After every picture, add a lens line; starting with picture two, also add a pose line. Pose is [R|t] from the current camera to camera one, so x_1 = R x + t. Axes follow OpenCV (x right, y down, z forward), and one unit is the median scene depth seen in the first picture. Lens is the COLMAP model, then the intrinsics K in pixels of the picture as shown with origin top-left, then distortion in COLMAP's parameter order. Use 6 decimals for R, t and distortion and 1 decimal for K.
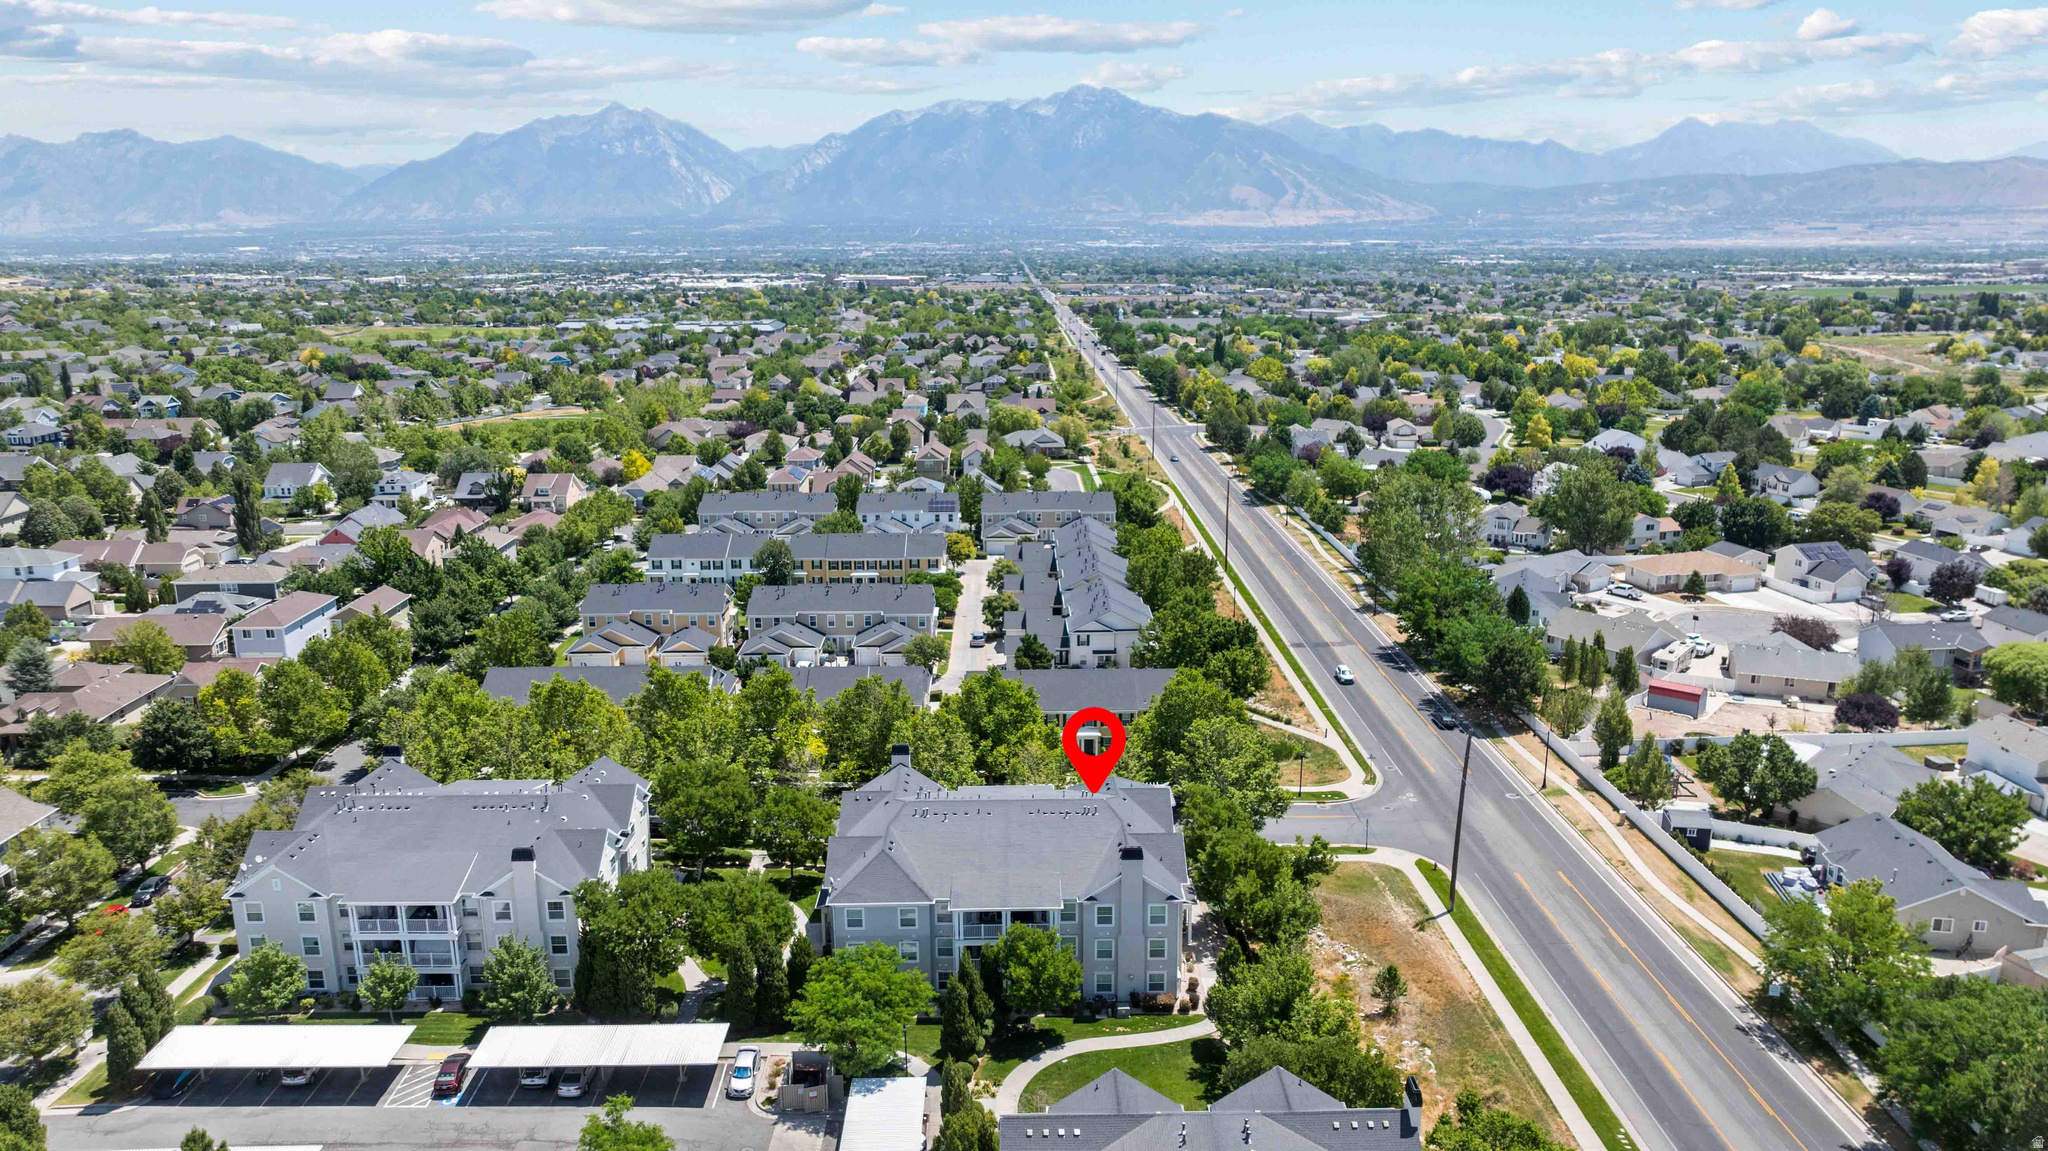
lens RADIAL K [[1431.9, 0, 1024.0], [0, 1431.9, 575.5], [0, 0, 1]] dist [-0.019187, -0.002746]
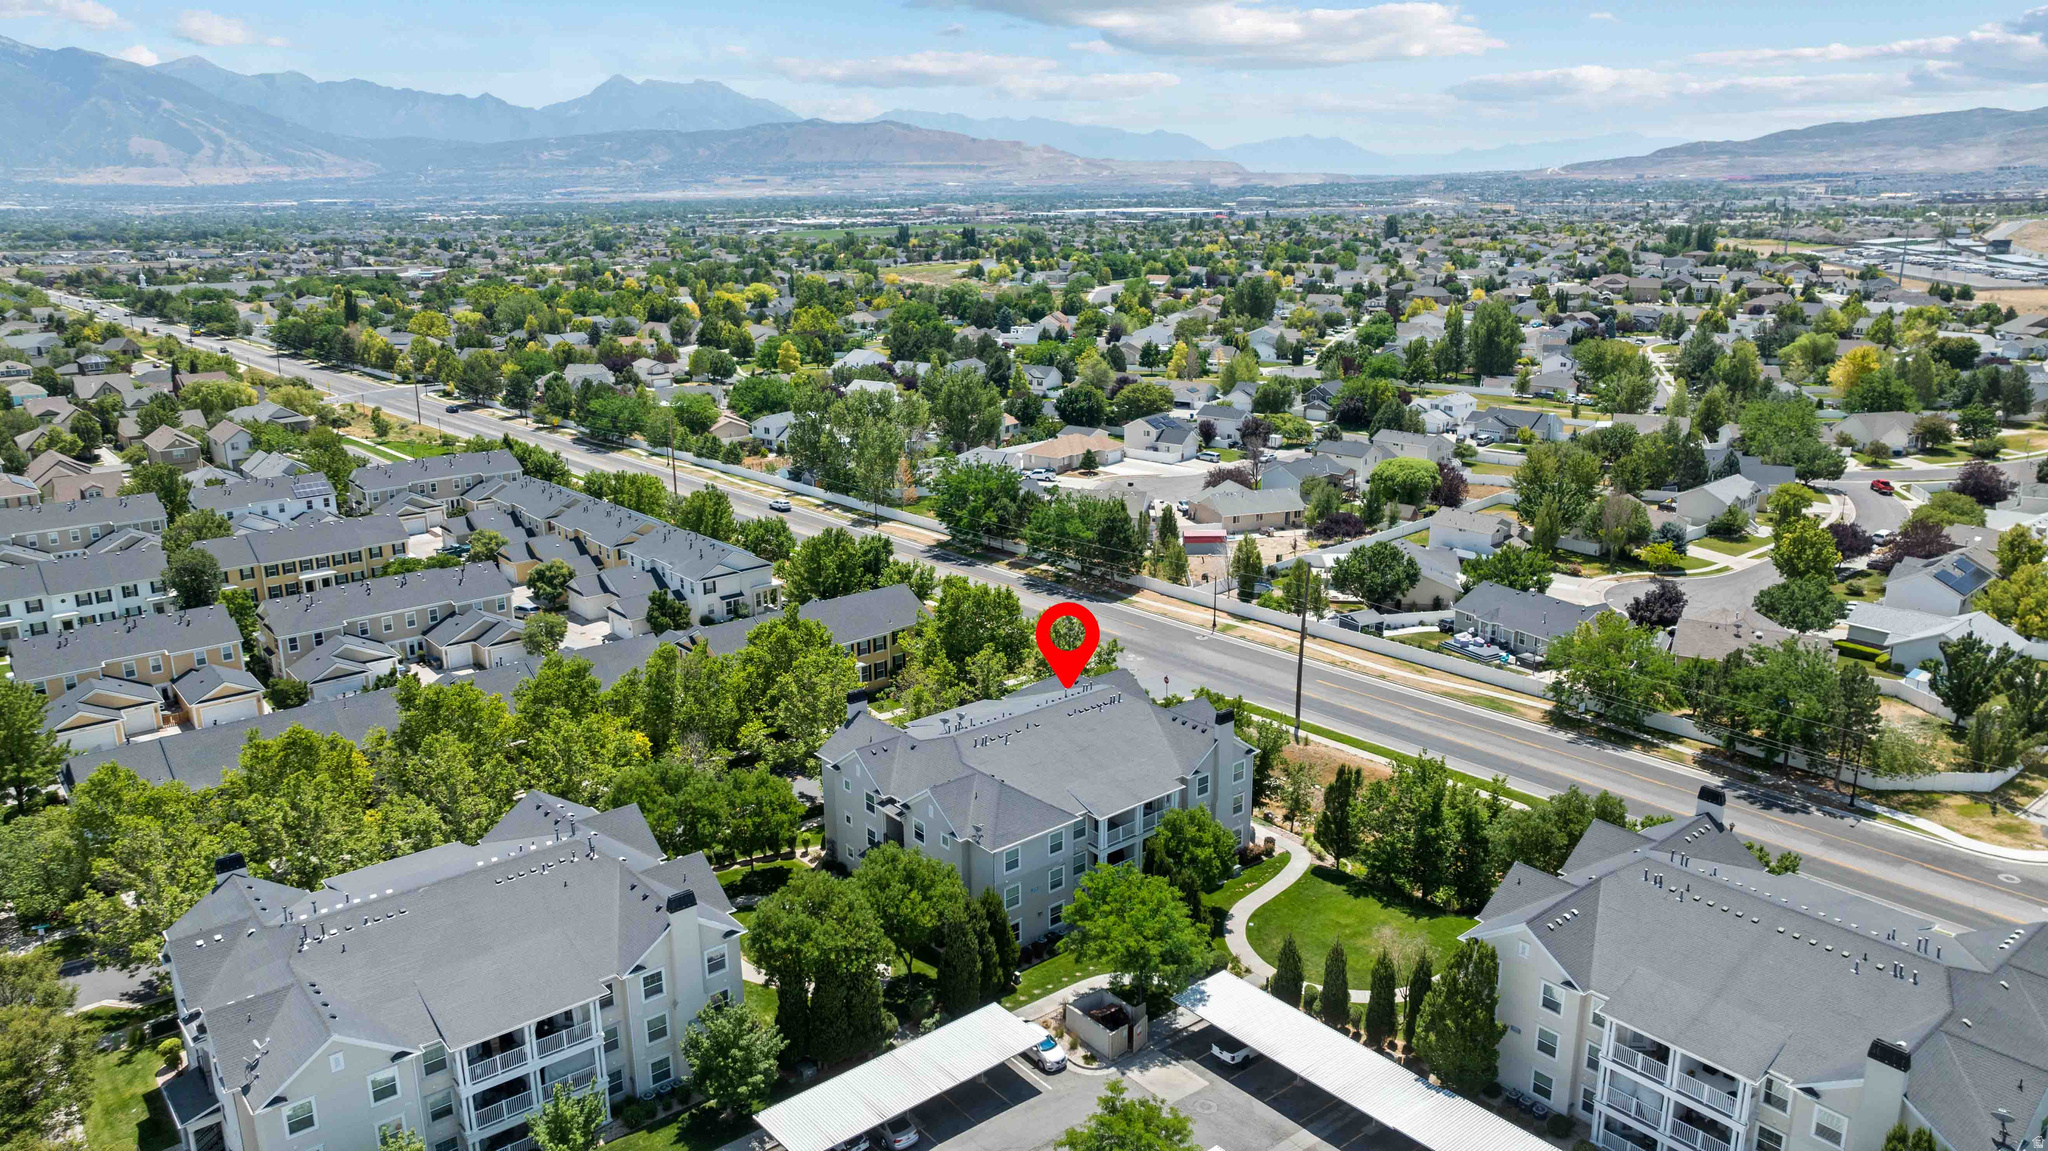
lens RADIAL K [[1431.9, 0, 1024.0], [0, 1431.9, 575.5], [0, 0, 1]] dist [-0.019187, -0.002746]
pose [[0.776850, -0.170431, 0.606183, -0.339056], [0.152571, 0.984935, 0.081391, -0.005926], [-0.610922, 0.029257, 0.791150, 0.145608]]
